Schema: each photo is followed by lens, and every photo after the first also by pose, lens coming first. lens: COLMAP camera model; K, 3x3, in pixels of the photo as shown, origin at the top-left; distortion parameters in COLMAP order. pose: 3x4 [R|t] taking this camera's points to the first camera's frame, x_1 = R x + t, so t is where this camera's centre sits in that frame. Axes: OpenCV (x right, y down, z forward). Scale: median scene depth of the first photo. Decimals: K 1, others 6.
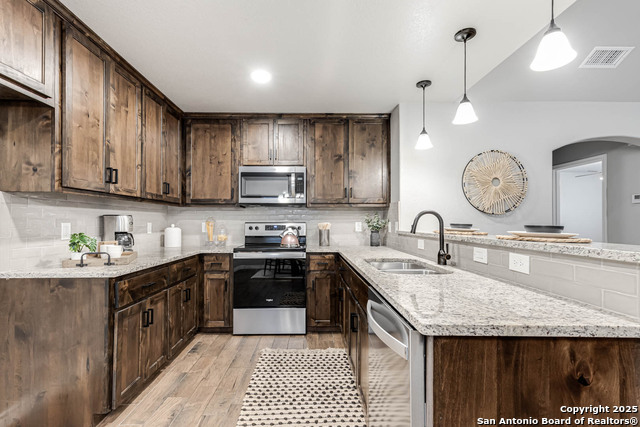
lens RADIAL K [[300.6, 0, 319.4], [0, 300.6, 221.4], [0, 0, 1]] dist [0.000035, -0.000178]
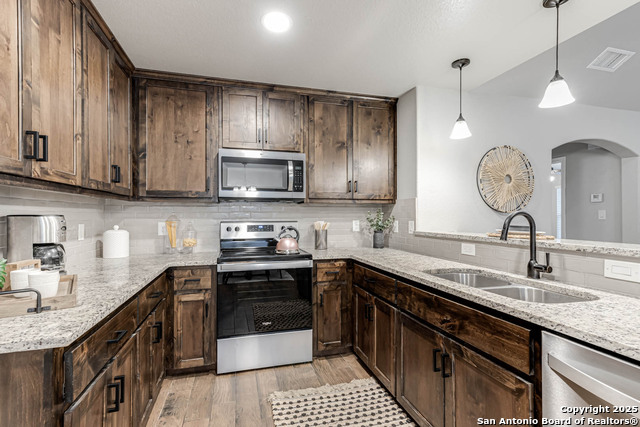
lens RADIAL K [[294.7, 0, 321.2], [0, 294.7, 216.9], [0, 0, 1]] dist [0.002884, 0.000854]
pose [[0.968812, -0.002578, 0.247782, -0.215836], [0.000874, 0.999975, 0.006987, -0.017244], [-0.247794, -0.006553, 0.968791, 0.230962]]
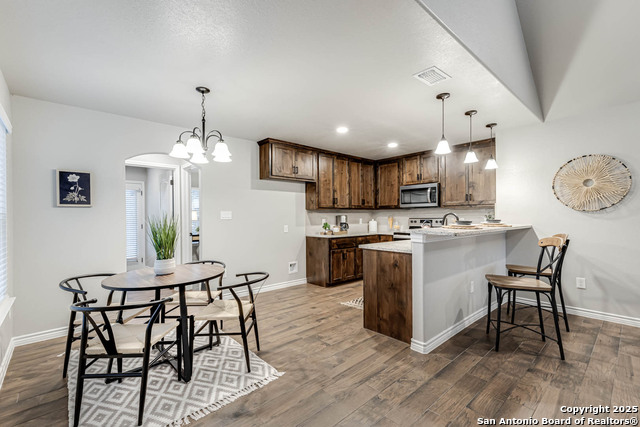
lens RADIAL K [[289.7, 0, 313.9], [0, 289.7, 220.1], [0, 0, 1]] dist [0.036964, 0.000179]
pose [[0.639977, 0.002590, -0.768390, 0.767416], [0.010927, 0.999863, 0.012471, -0.013268], [0.768316, -0.016378, 0.639861, -0.512839]]
